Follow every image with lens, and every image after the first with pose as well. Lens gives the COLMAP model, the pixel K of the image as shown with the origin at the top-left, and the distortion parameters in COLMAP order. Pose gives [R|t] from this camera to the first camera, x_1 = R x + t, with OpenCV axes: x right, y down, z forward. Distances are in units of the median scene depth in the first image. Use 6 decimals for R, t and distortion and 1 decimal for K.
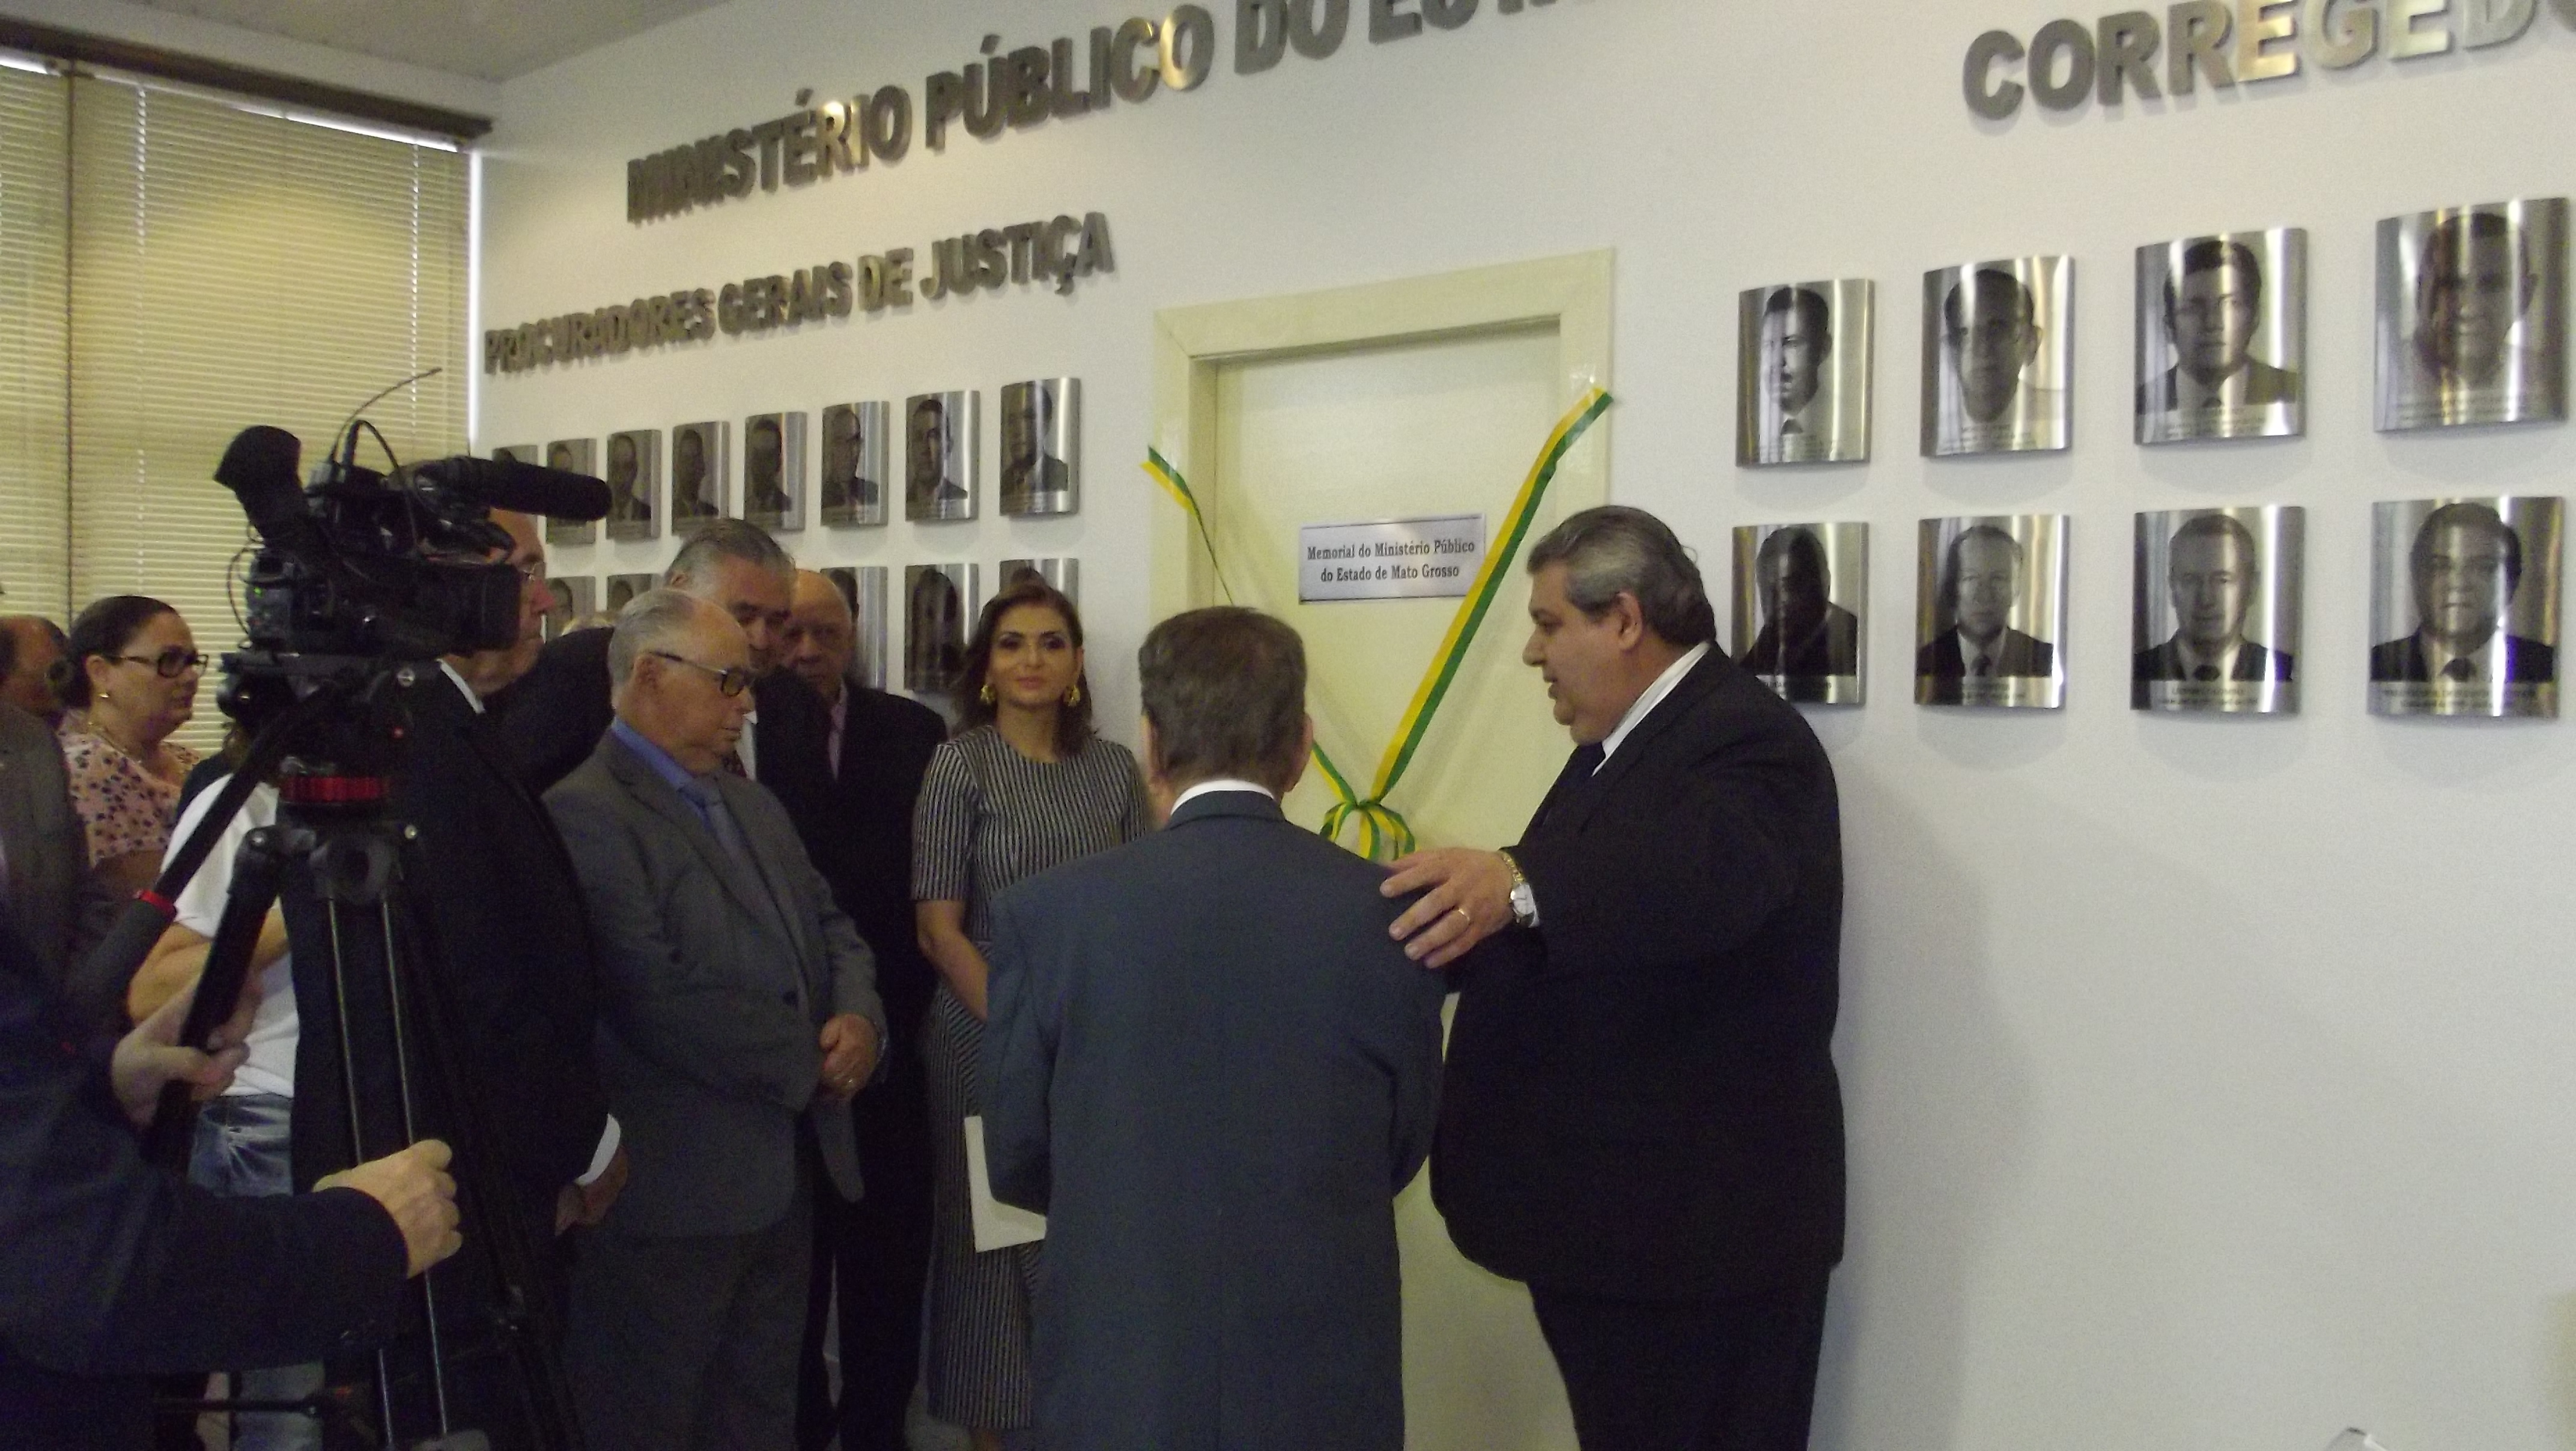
lens RADIAL K [[2638.4, 0, 1288.0], [0, 2638.4, 725.5], [0, 0, 1]] dist [-0.062226, -0.005288]
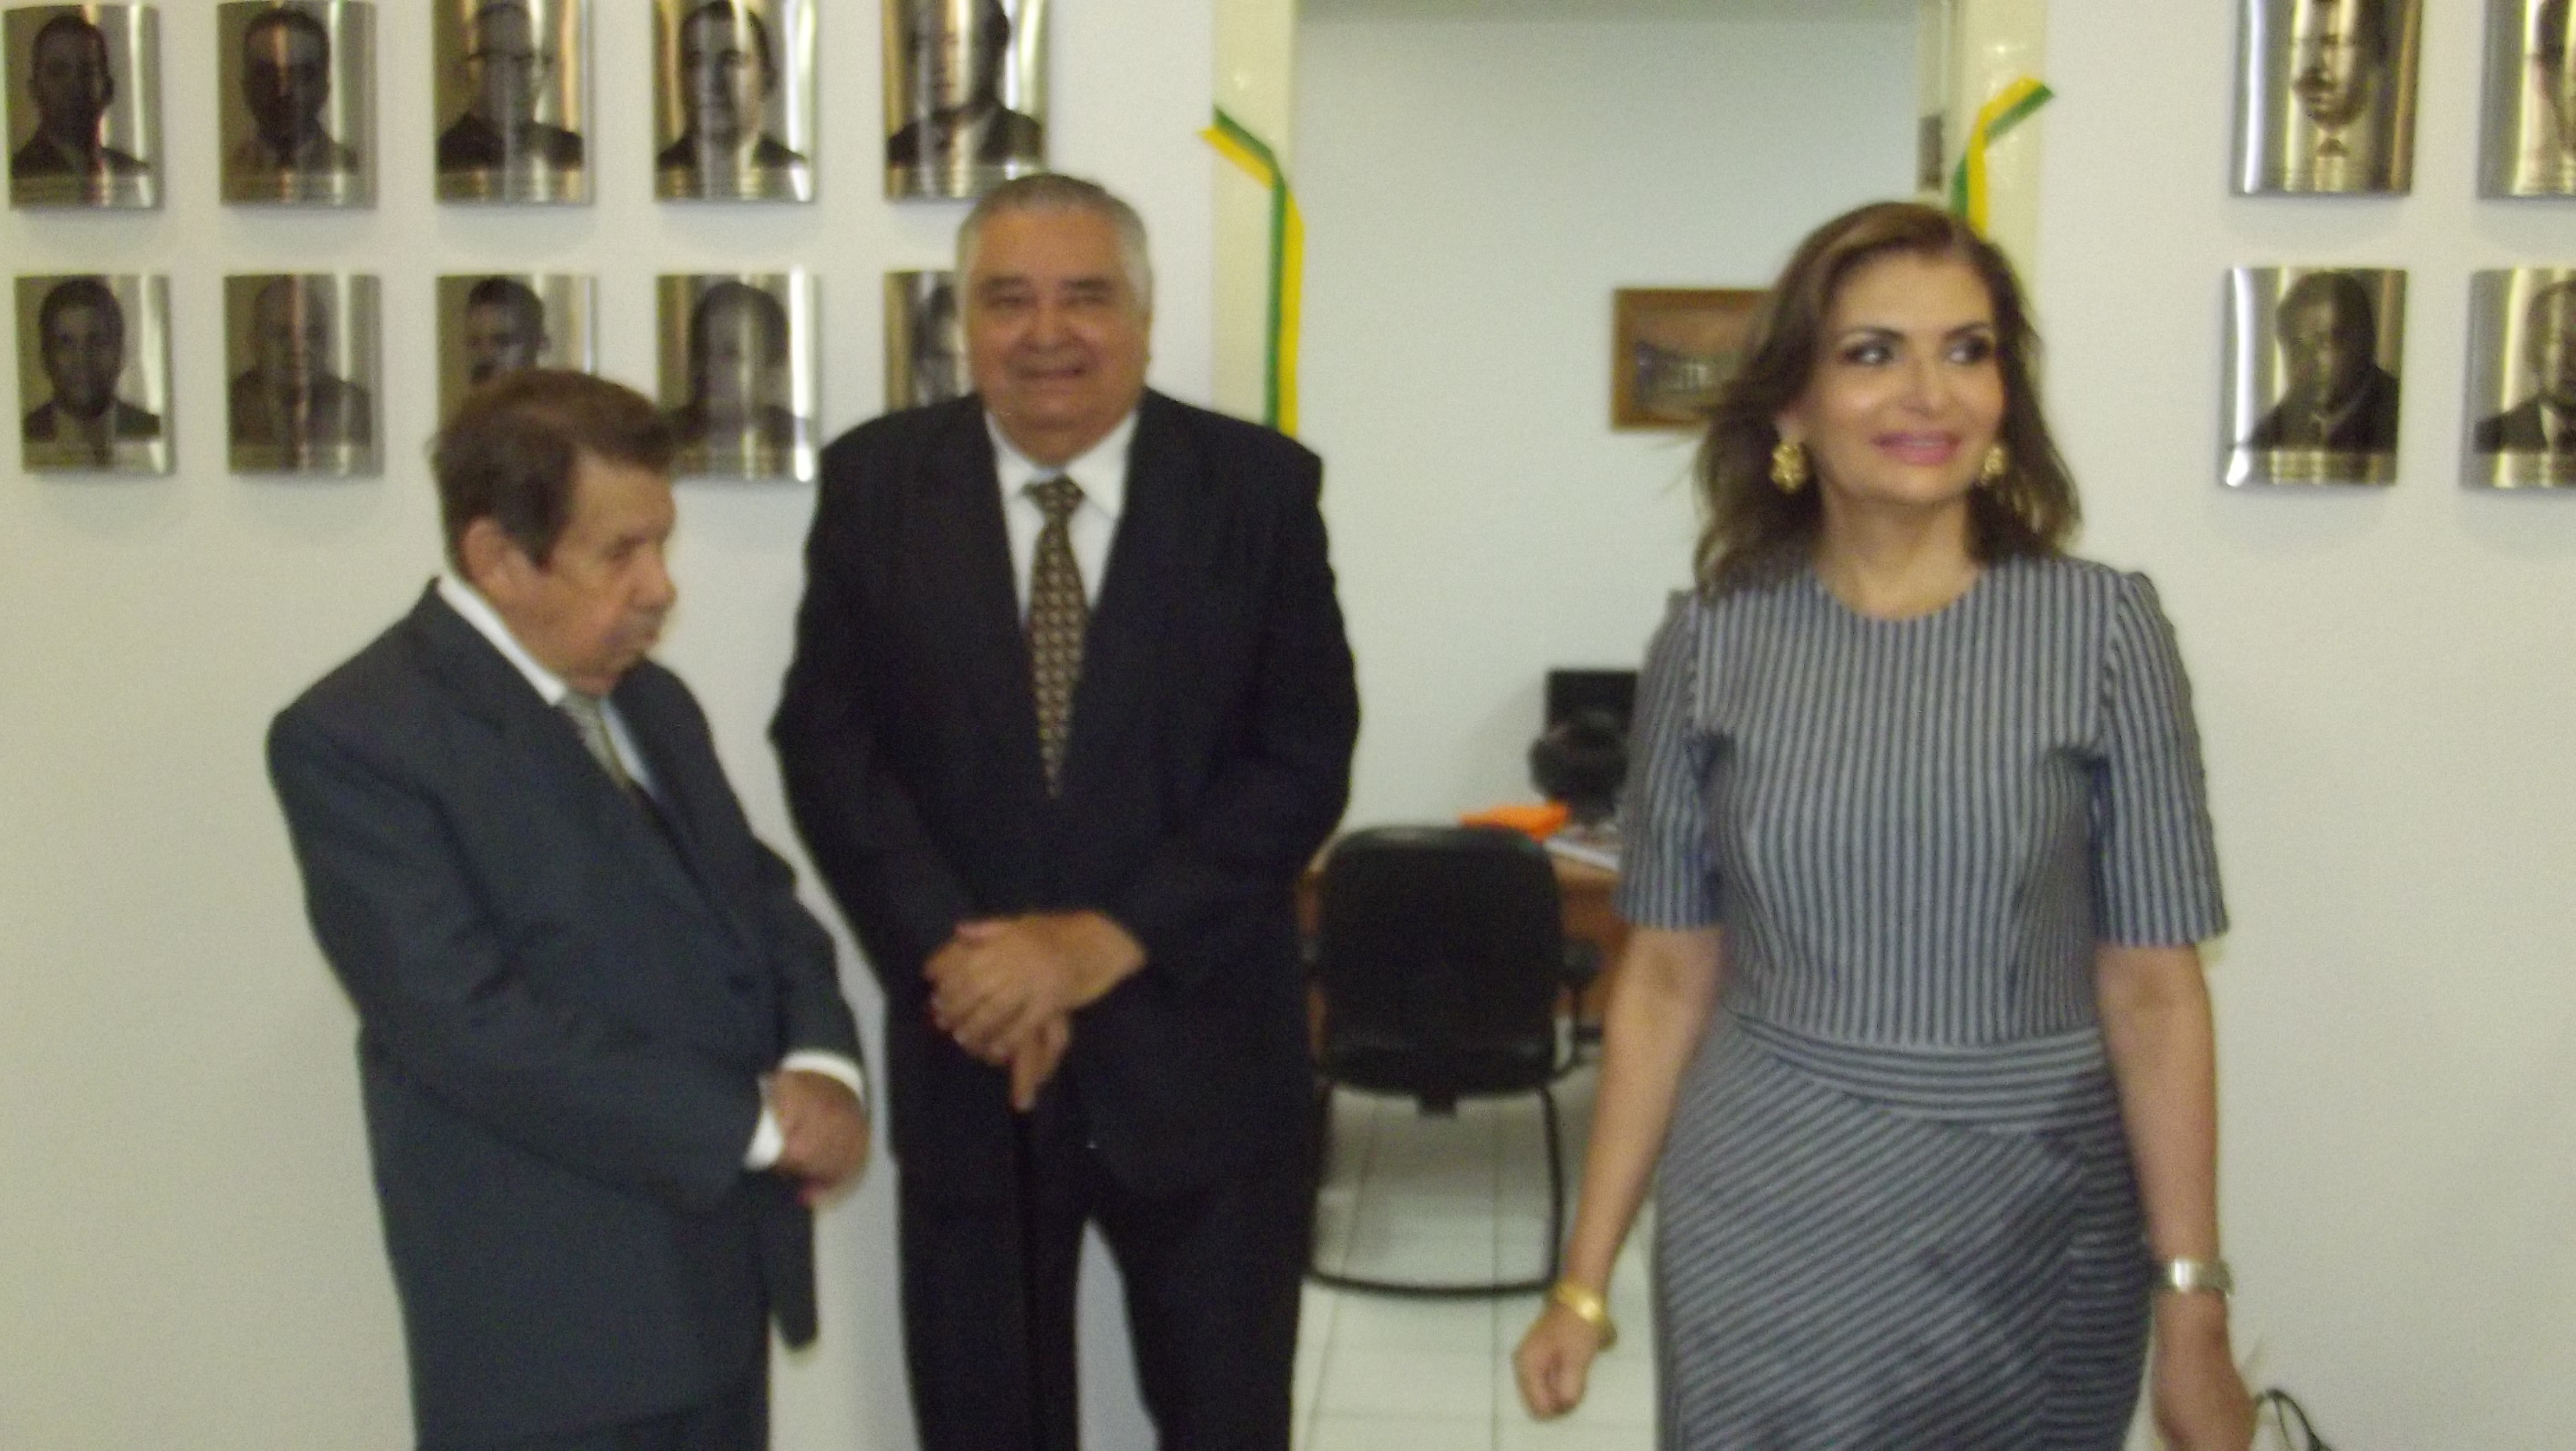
lens RADIAL K [[2638.4, 0, 1288.0], [0, 2638.4, 725.5], [0, 0, 1]] dist [-0.062226, -0.005288]
pose [[0.758962, -0.070023, 0.647358, -0.416522], [0.012307, 0.995566, 0.093259, -0.009754], [-0.651018, -0.062813, 0.756459, 0.411625]]
